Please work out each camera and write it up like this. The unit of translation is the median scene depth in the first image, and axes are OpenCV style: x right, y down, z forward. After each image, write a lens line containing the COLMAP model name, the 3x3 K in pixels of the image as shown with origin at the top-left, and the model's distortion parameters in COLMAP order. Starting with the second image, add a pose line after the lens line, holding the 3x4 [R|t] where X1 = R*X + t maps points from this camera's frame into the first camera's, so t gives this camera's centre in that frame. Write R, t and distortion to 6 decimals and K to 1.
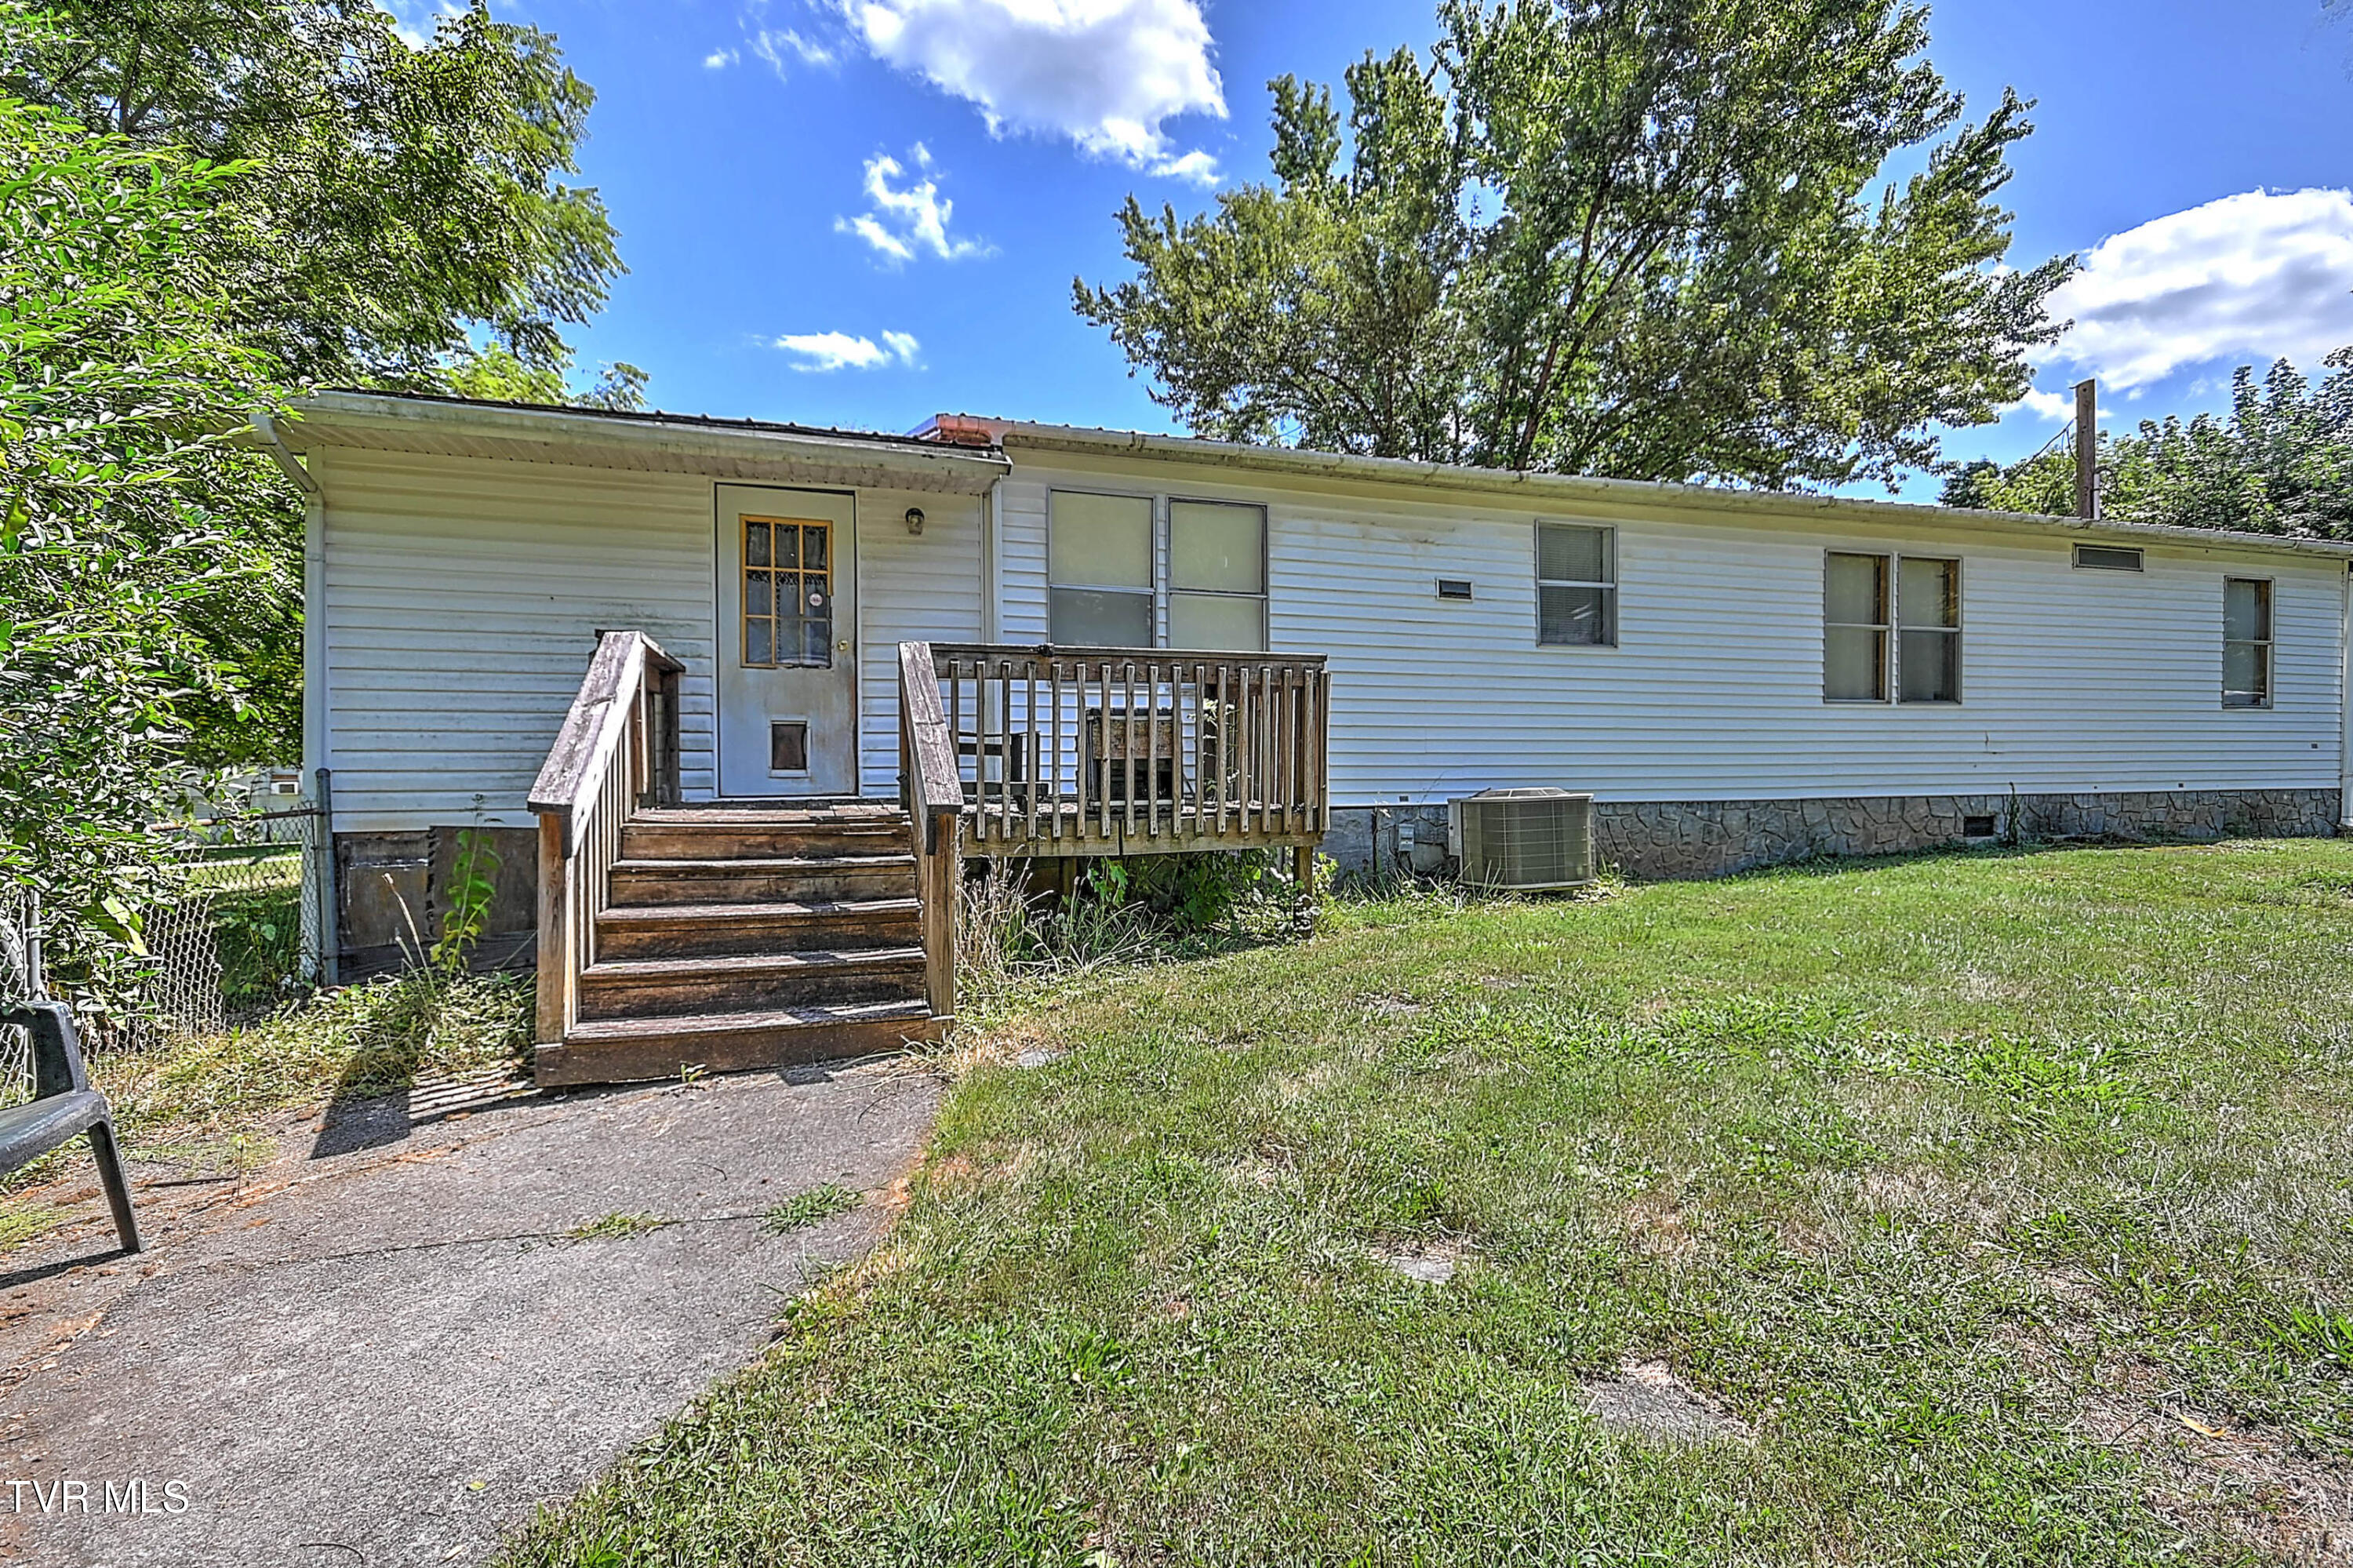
lens RADIAL K [[1082.2, 0, 1165.7], [0, 1082.2, 794.9], [0, 0, 1]] dist [0.017058, -0.001214]
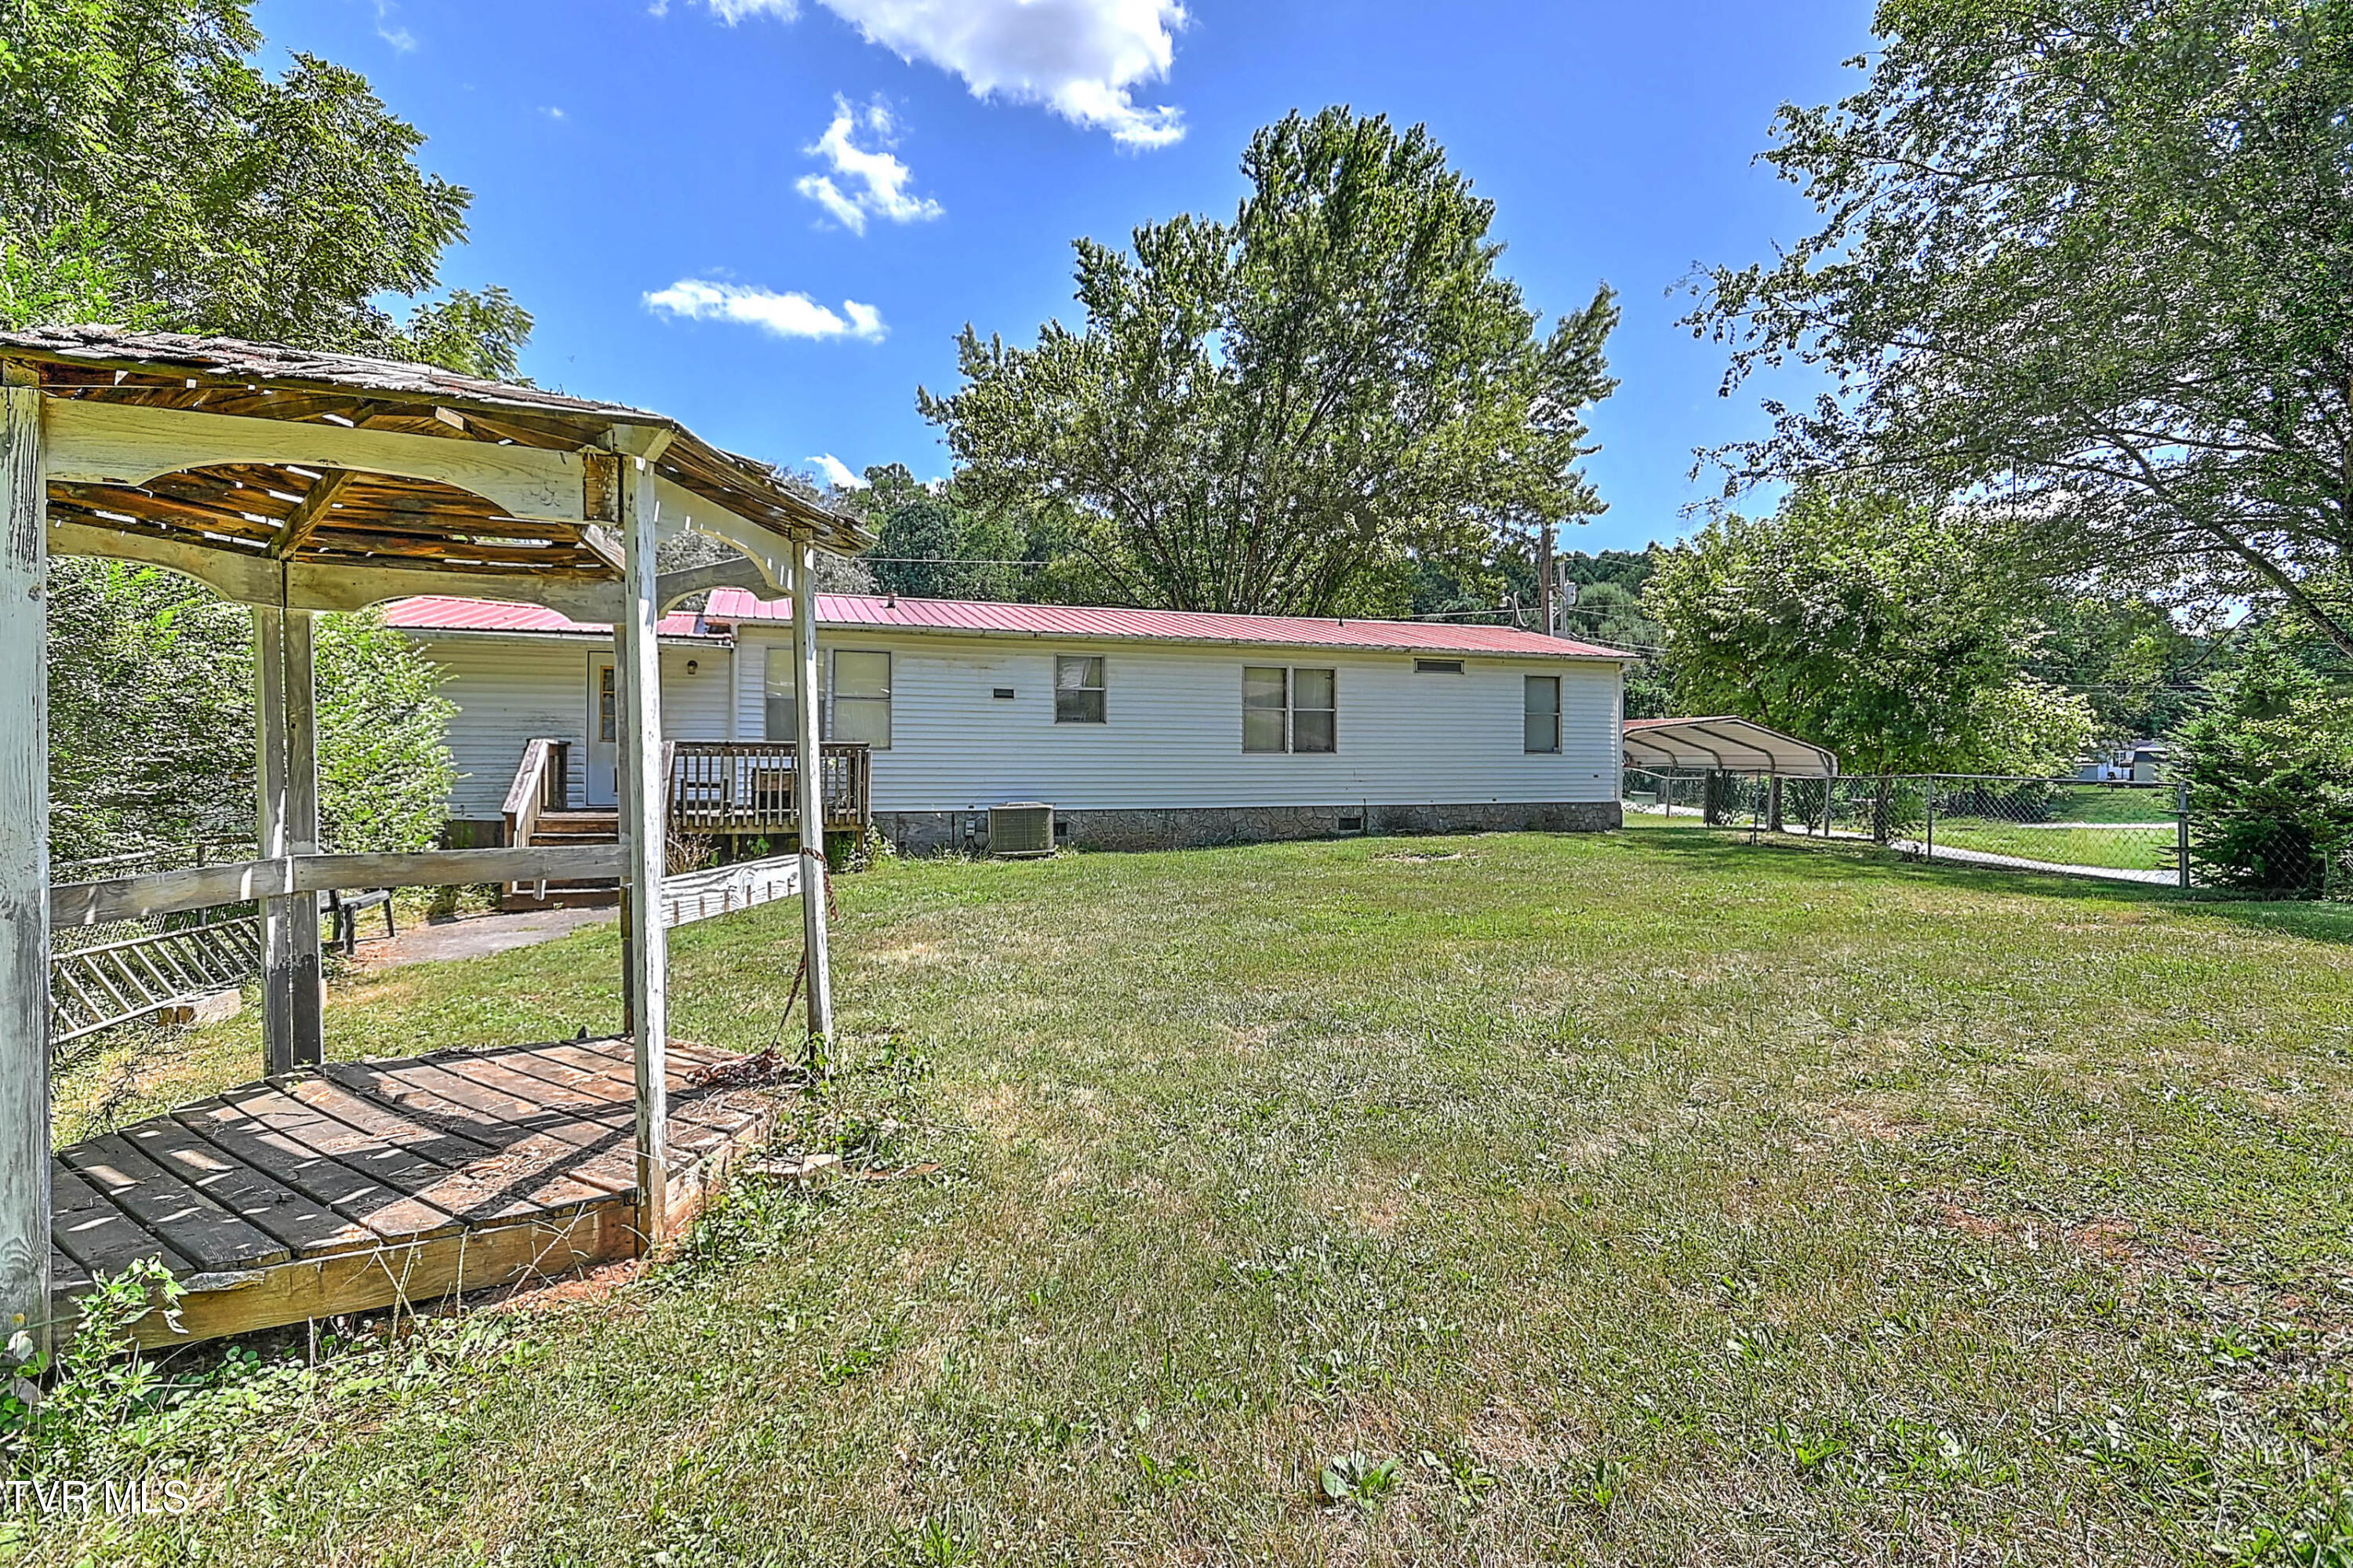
lens RADIAL K [[1119.3, 0, 1157.9], [0, 1119.3, 746.2], [0, 0, 1]] dist [0.028260, -0.002383]
pose [[0.999274, 0.006766, 0.037496, 0.447386], [-0.005224, 0.999142, -0.041076, -0.022497], [-0.037742, 0.040850, 0.998452, -0.889988]]
